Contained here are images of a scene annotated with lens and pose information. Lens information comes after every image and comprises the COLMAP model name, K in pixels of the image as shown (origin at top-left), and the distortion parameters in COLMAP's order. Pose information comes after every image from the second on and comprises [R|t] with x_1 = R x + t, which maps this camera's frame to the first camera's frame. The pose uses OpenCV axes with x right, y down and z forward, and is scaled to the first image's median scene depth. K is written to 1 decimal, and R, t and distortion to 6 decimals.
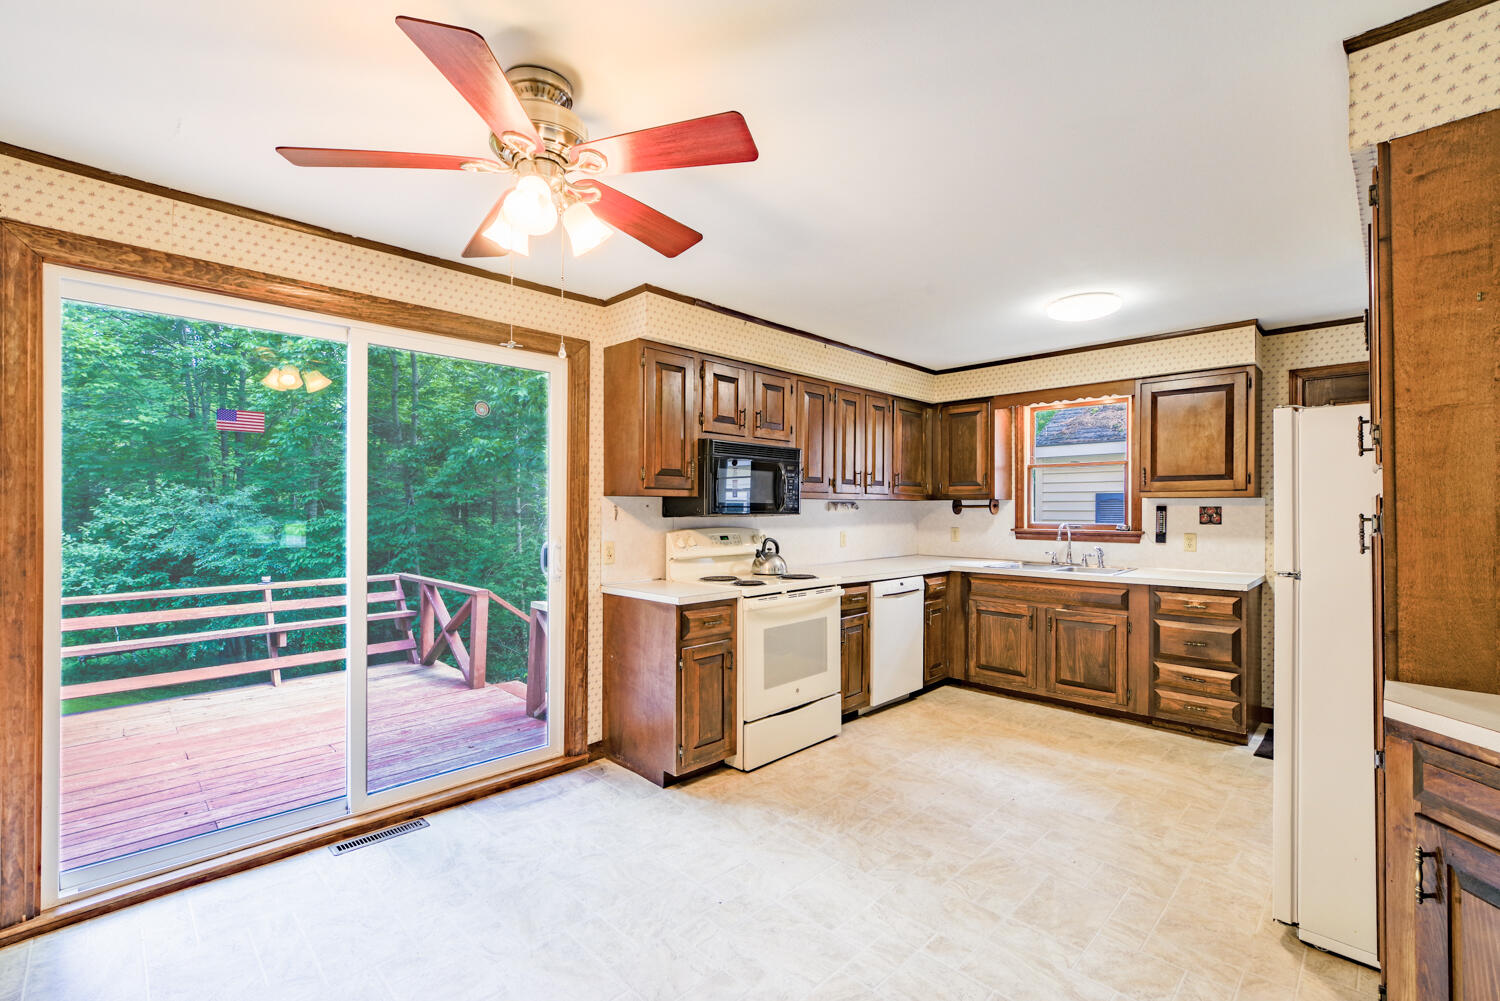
lens RADIAL K [[657.3, 0, 756.5], [0, 657.3, 484.4], [0, 0, 1]] dist [-0.000166, 0.000193]
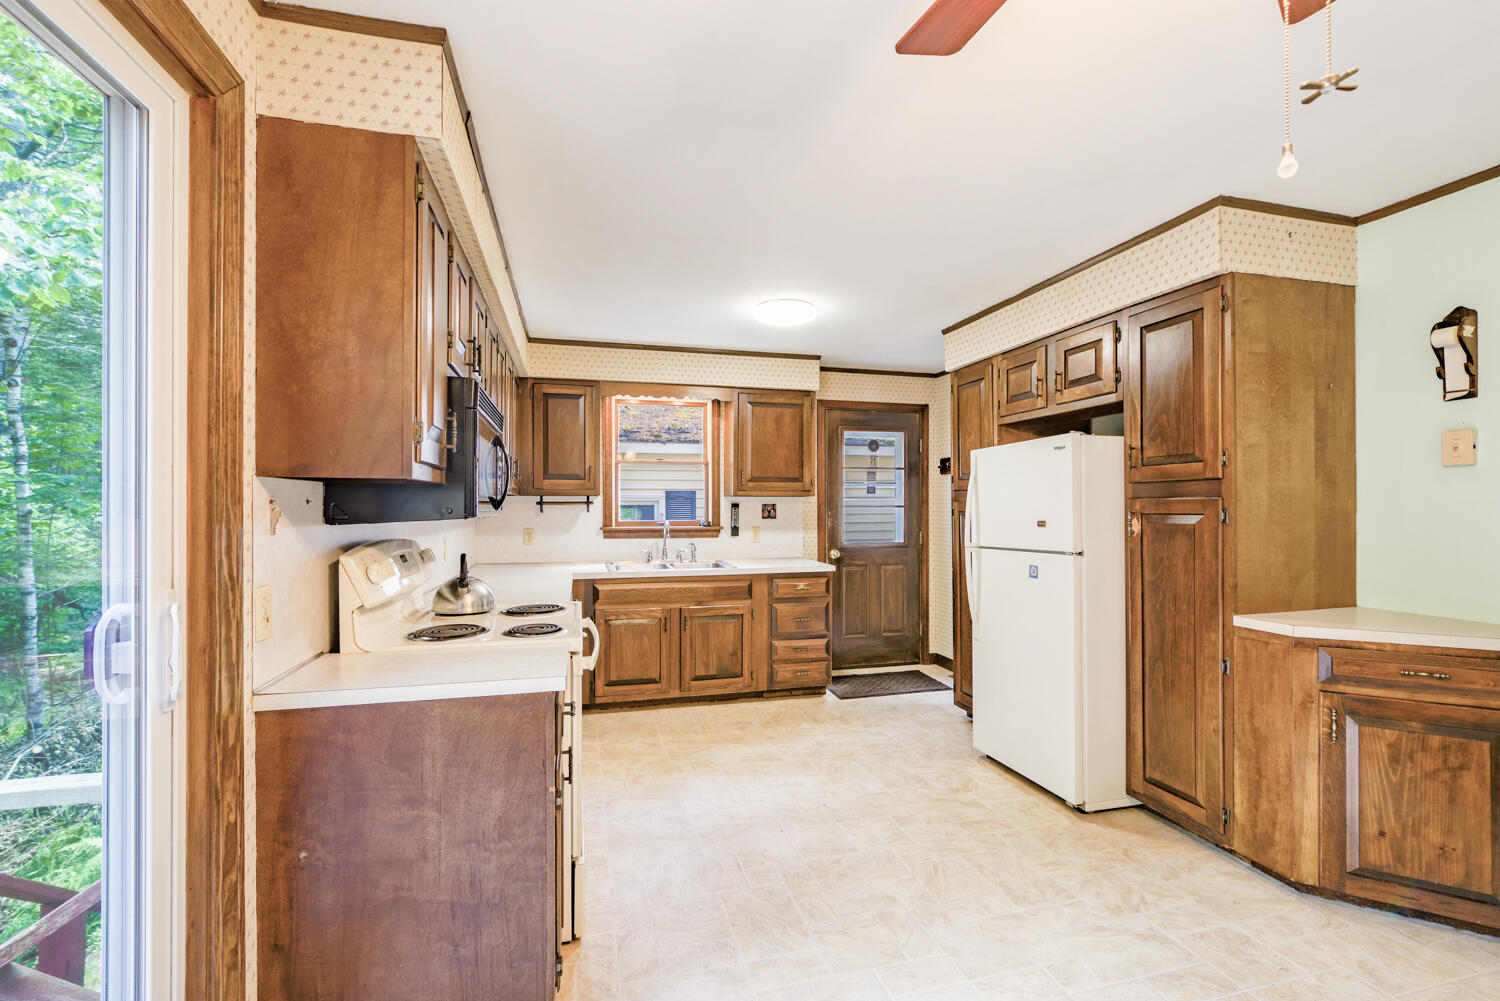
lens RADIAL K [[647.0, 0, 750.0], [0, 647.0, 500.5], [0, 0, 1]] dist [-0.003097, -0.000004]
pose [[0.512325, 0.006810, 0.858765, -0.363257], [-0.030659, 0.999476, 0.010365, 0.017596], [-0.858244, -0.031639, 0.512265, 0.462191]]
